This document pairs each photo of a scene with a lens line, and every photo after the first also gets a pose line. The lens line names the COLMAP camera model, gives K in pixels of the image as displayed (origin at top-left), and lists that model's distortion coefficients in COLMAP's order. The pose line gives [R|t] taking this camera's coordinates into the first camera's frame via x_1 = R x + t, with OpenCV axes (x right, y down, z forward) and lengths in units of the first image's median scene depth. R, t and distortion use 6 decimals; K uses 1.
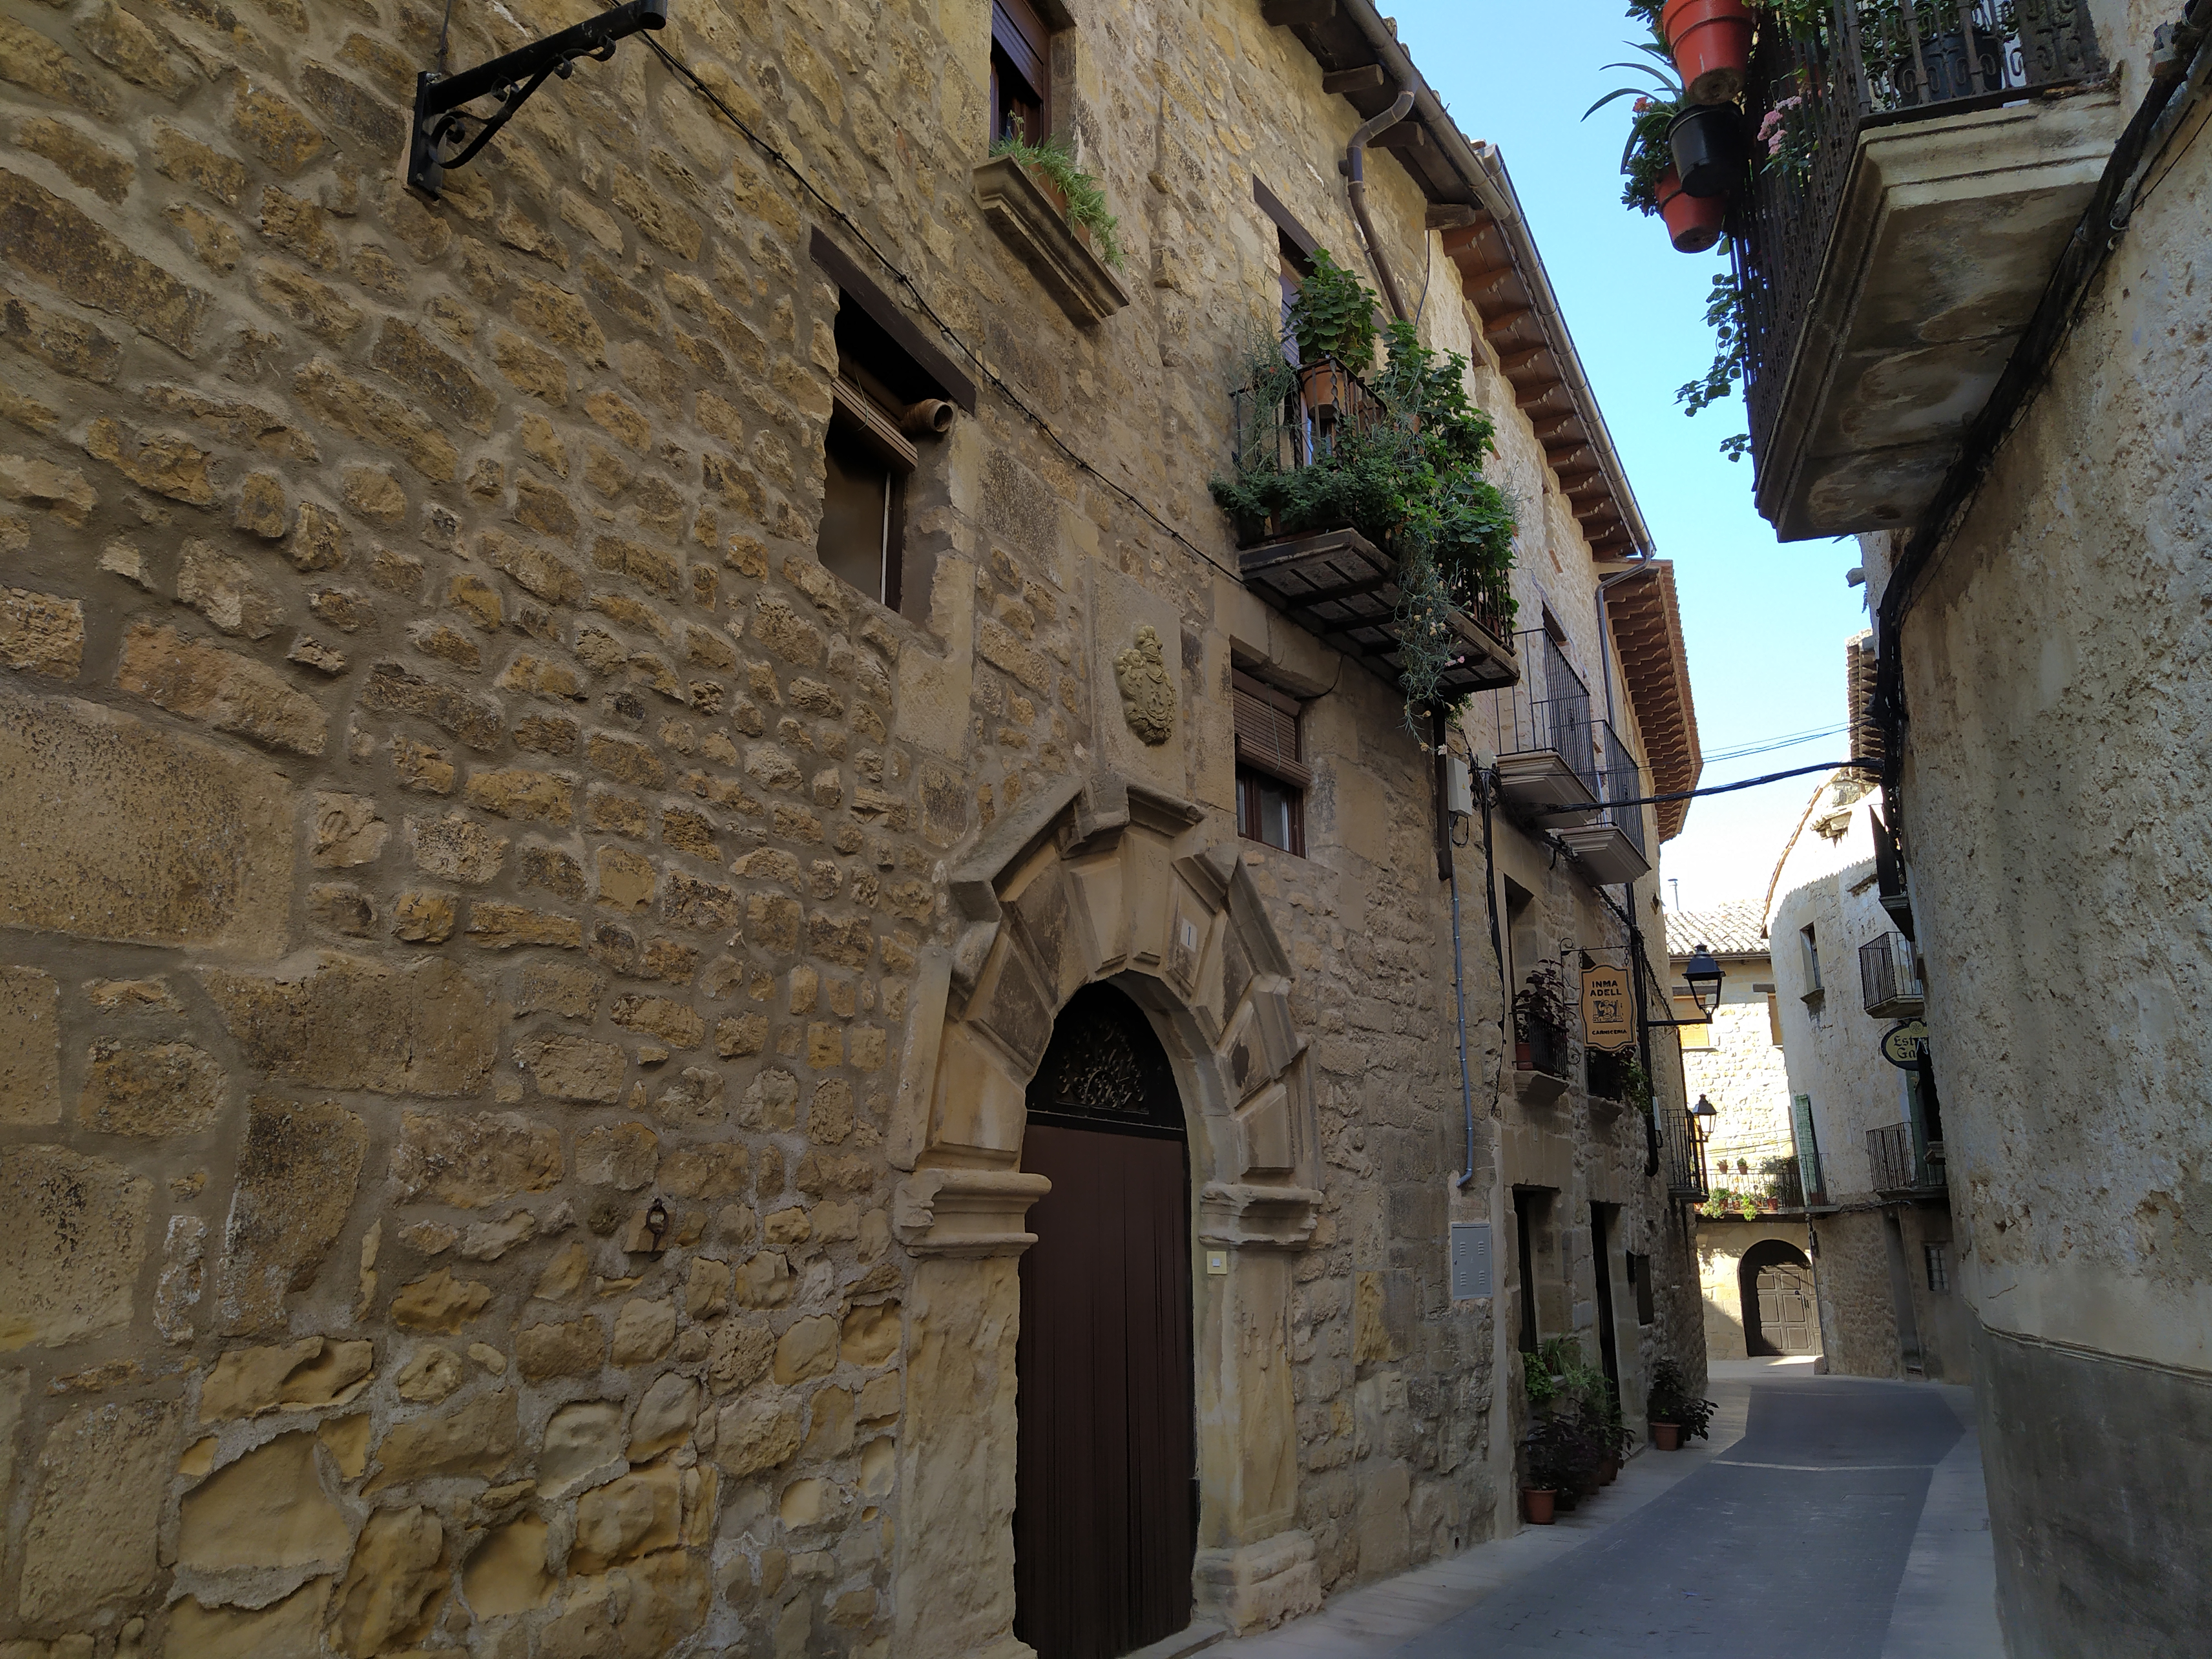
lens RADIAL K [[1614.8, 0, 1128.7], [0, 1614.8, 841.4], [0, 0, 1]] dist [0.102695, -0.138133]
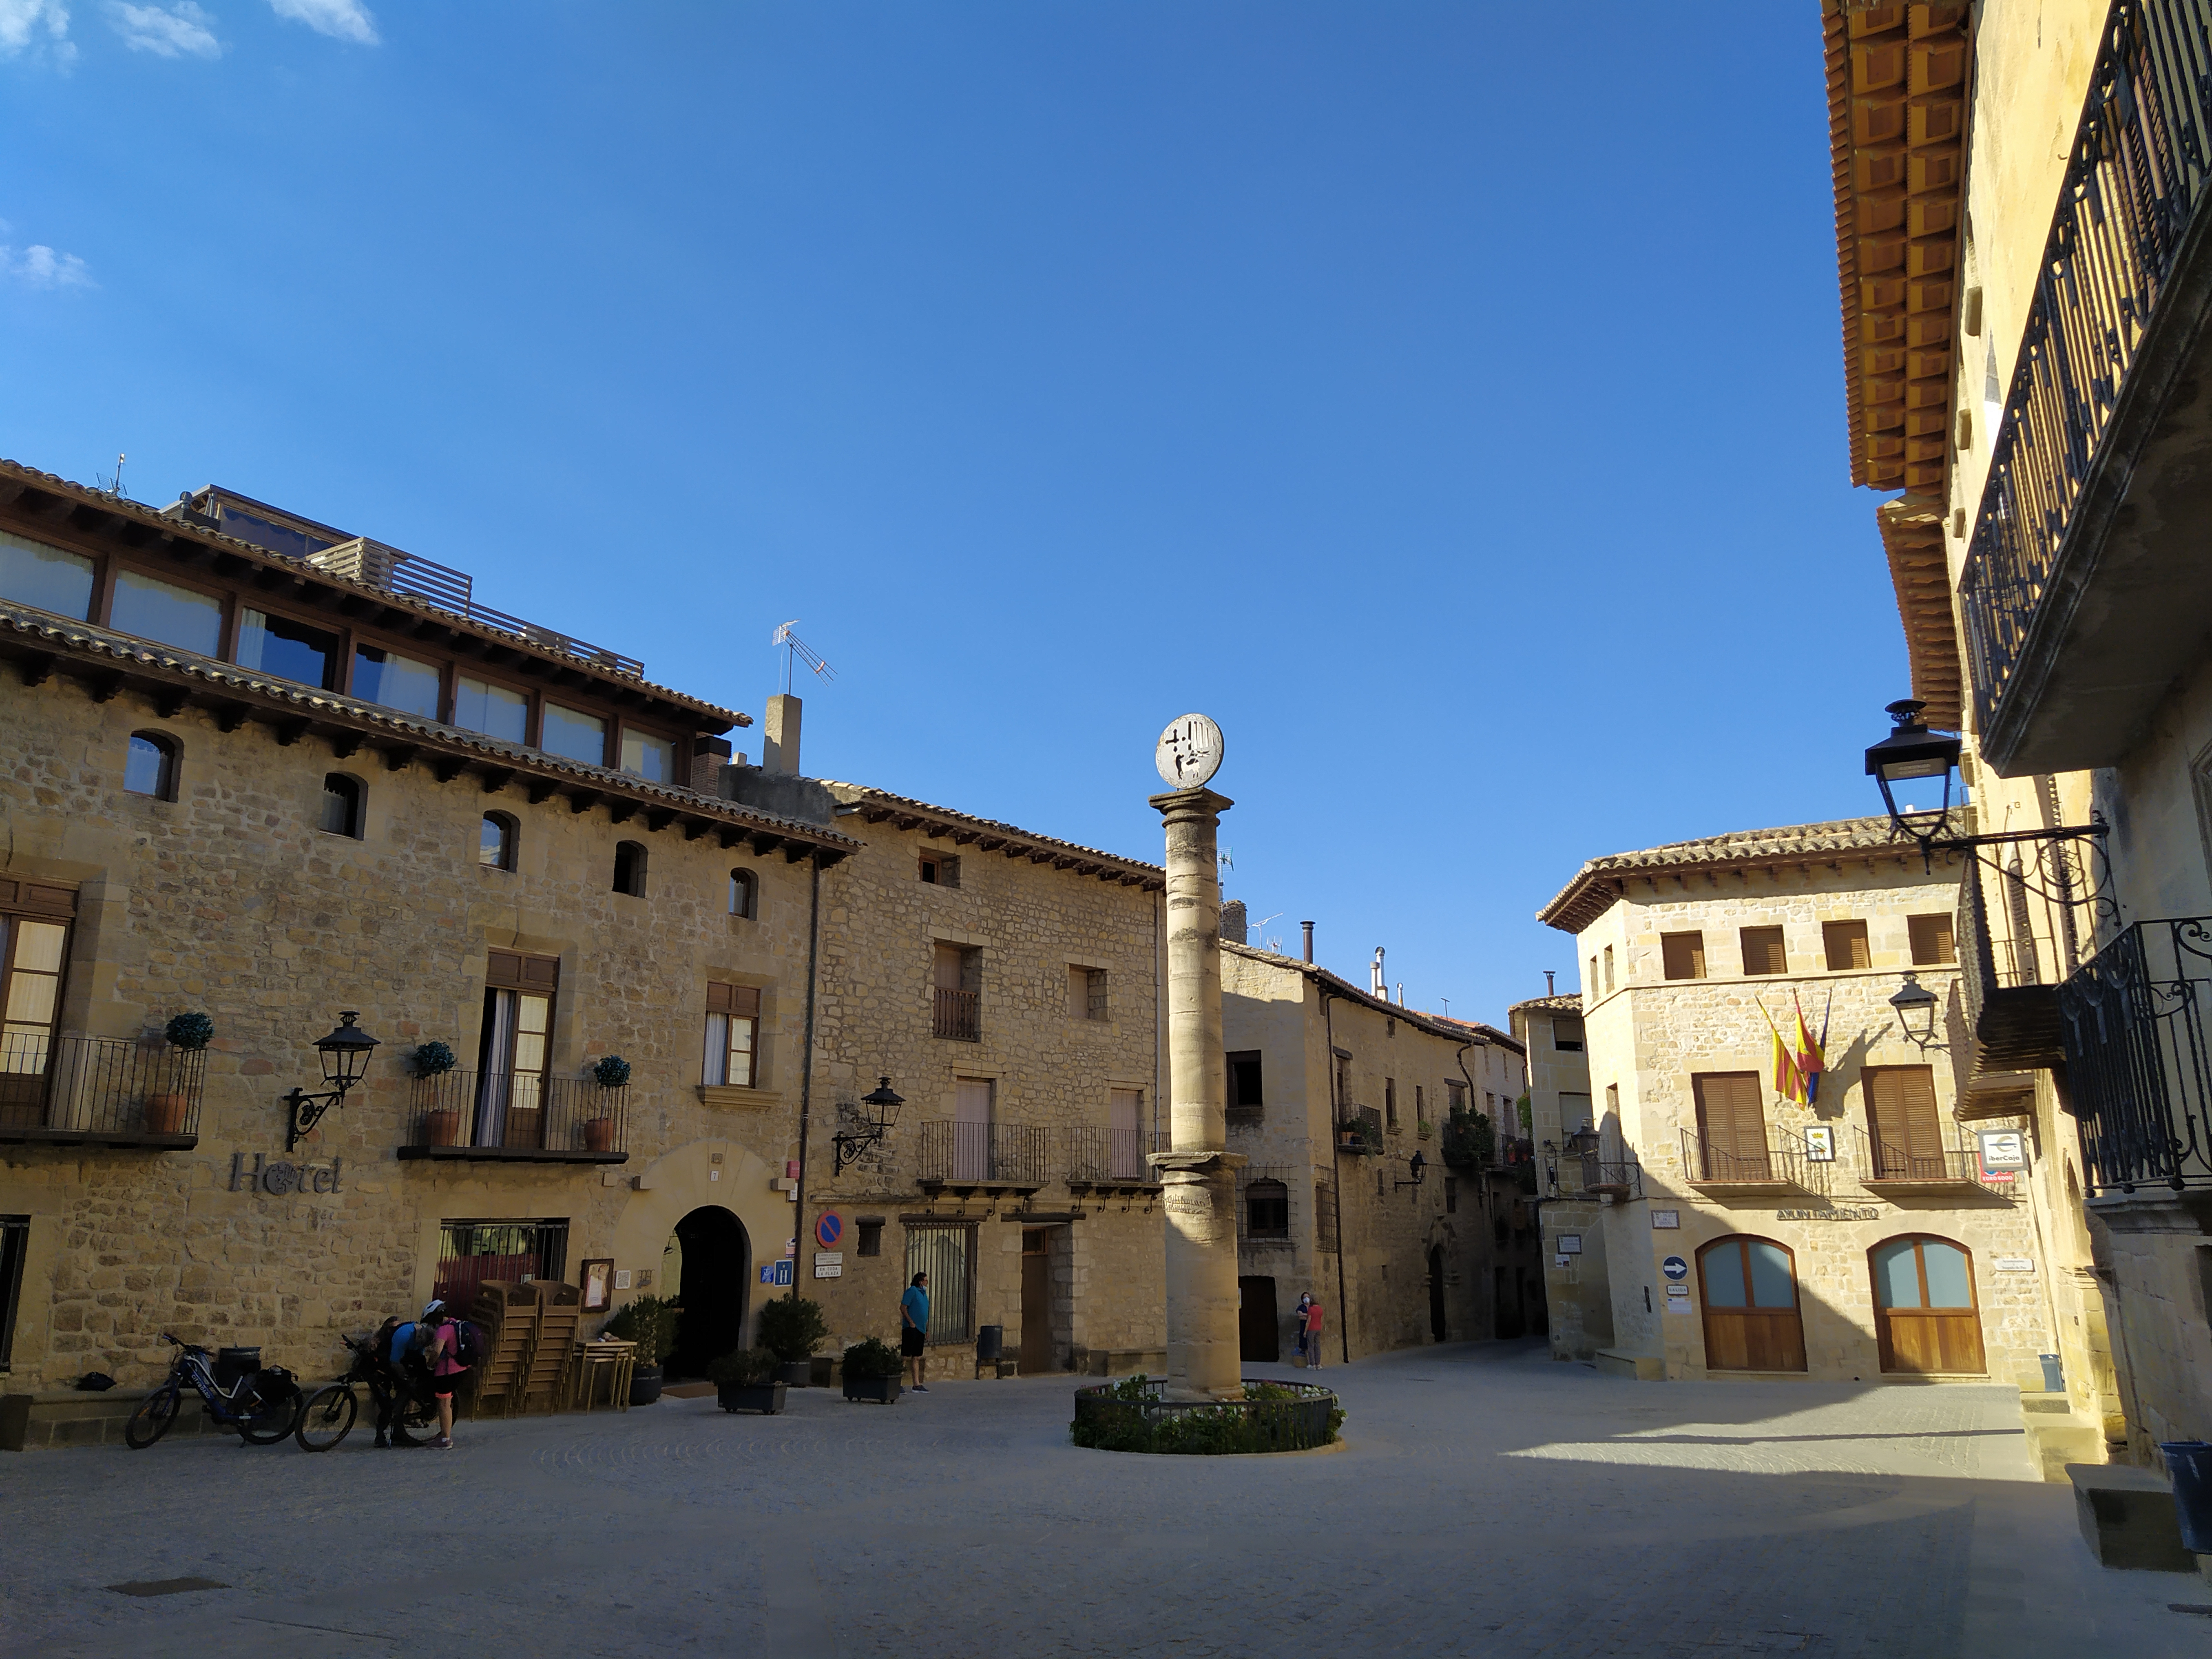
lens RADIAL K [[1614.8, 0, 1128.7], [0, 1614.8, 841.4], [0, 0, 1]] dist [0.102695, -0.138133]
pose [[0.999980, 0.006036, 0.001914, -0.791620], [-0.006035, 0.999982, -0.000725, -0.957757], [-0.001918, 0.000714, 0.999998, -3.504941]]
